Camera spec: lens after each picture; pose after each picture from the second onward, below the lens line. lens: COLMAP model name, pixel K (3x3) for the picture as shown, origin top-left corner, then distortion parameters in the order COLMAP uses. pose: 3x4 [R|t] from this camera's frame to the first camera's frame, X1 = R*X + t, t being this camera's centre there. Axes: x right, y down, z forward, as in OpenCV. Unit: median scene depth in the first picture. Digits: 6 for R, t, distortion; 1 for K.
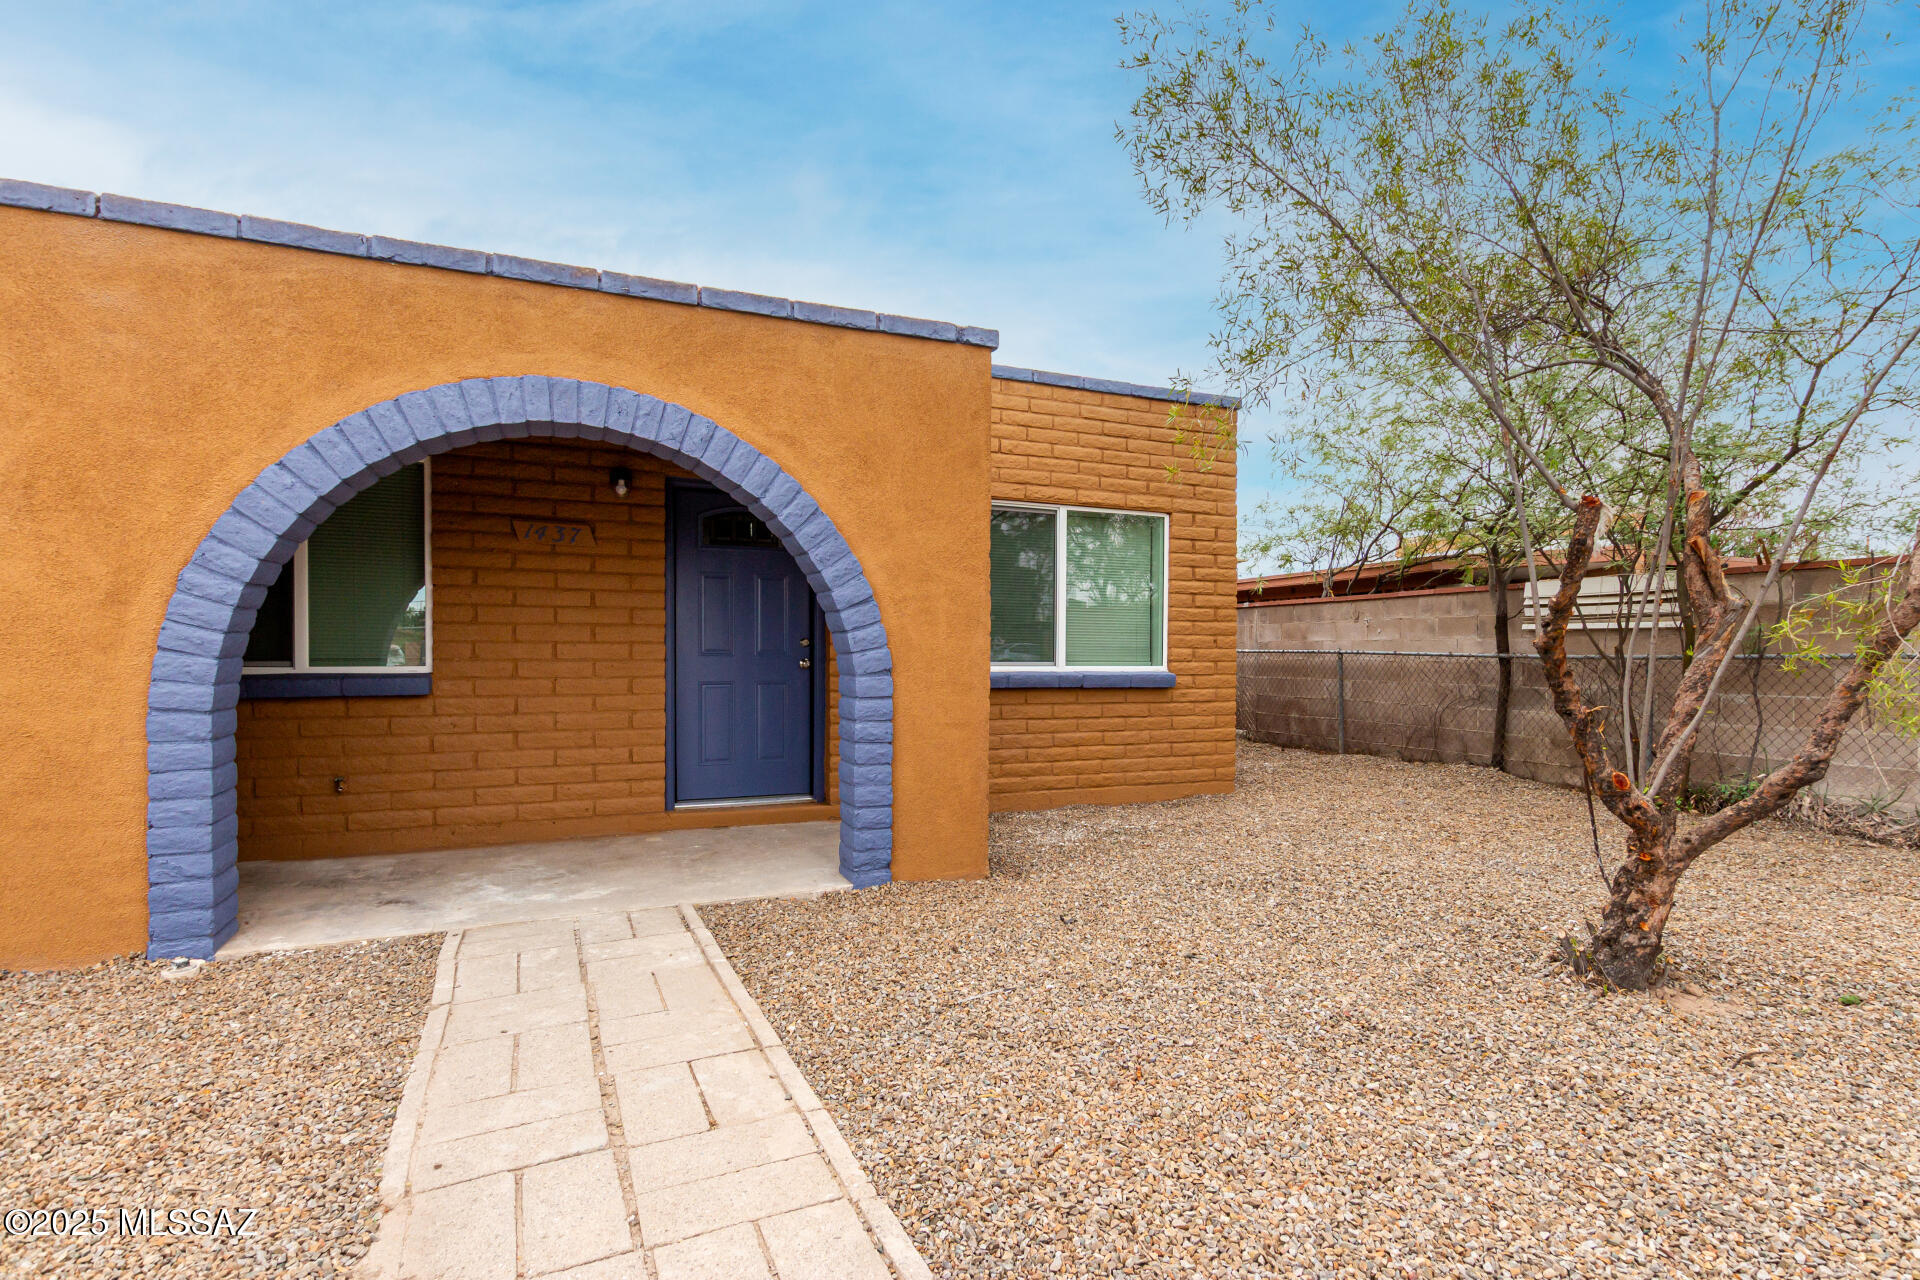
lens RADIAL K [[923.9, 0, 960.0], [0, 923.9, 640.0], [0, 0, 1]] dist [0.003869, 0.000317]
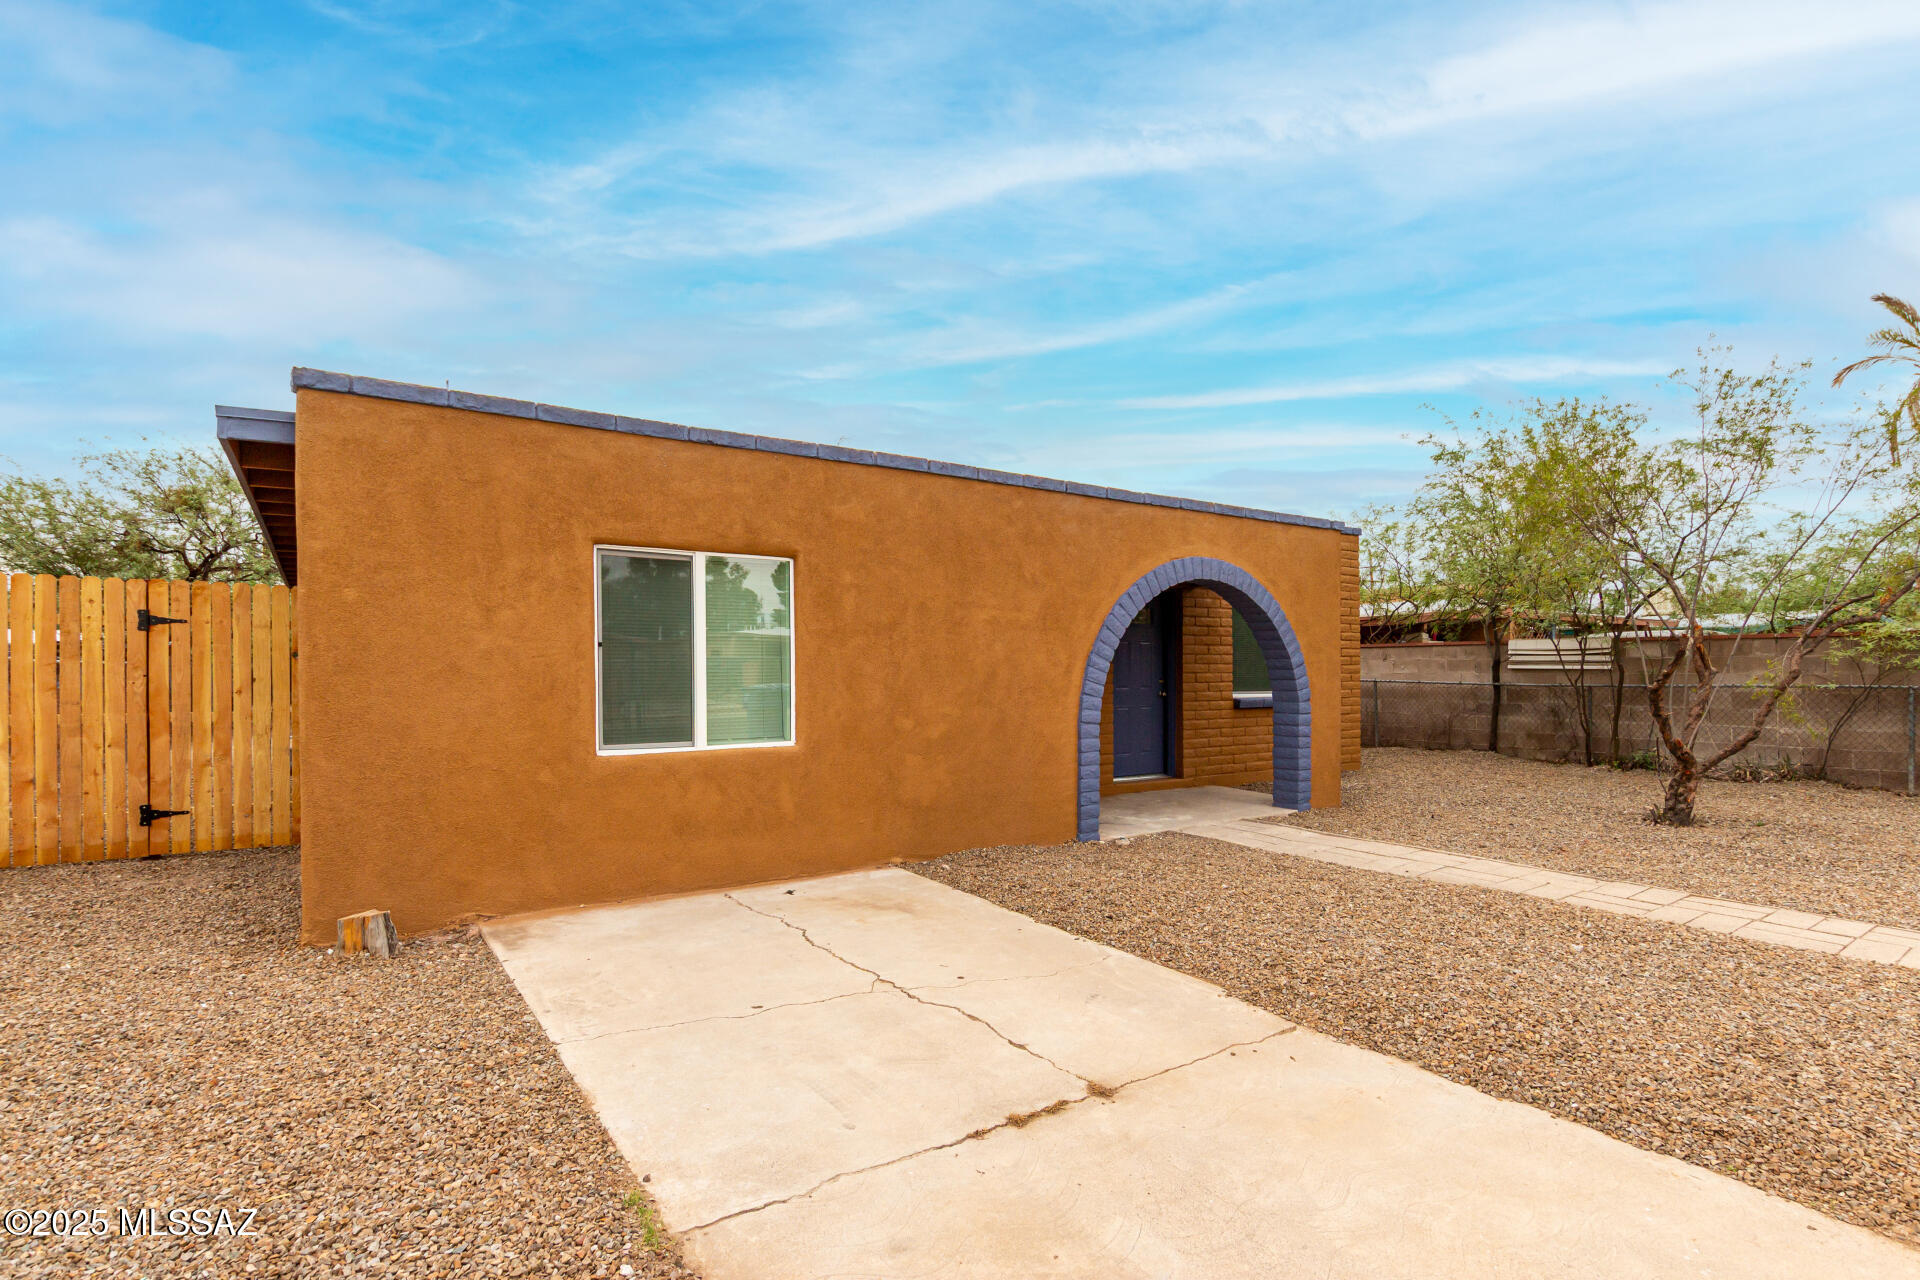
lens RADIAL K [[882.7, 0, 960.0], [0, 882.7, 640.0], [0, 0, 1]] dist [-0.000671, 0.000184]
pose [[0.984850, 0.001309, 0.173405, -0.781555], [0.002485, 0.999762, -0.021662, -0.036809], [-0.173392, 0.021764, 0.984612, -0.490553]]
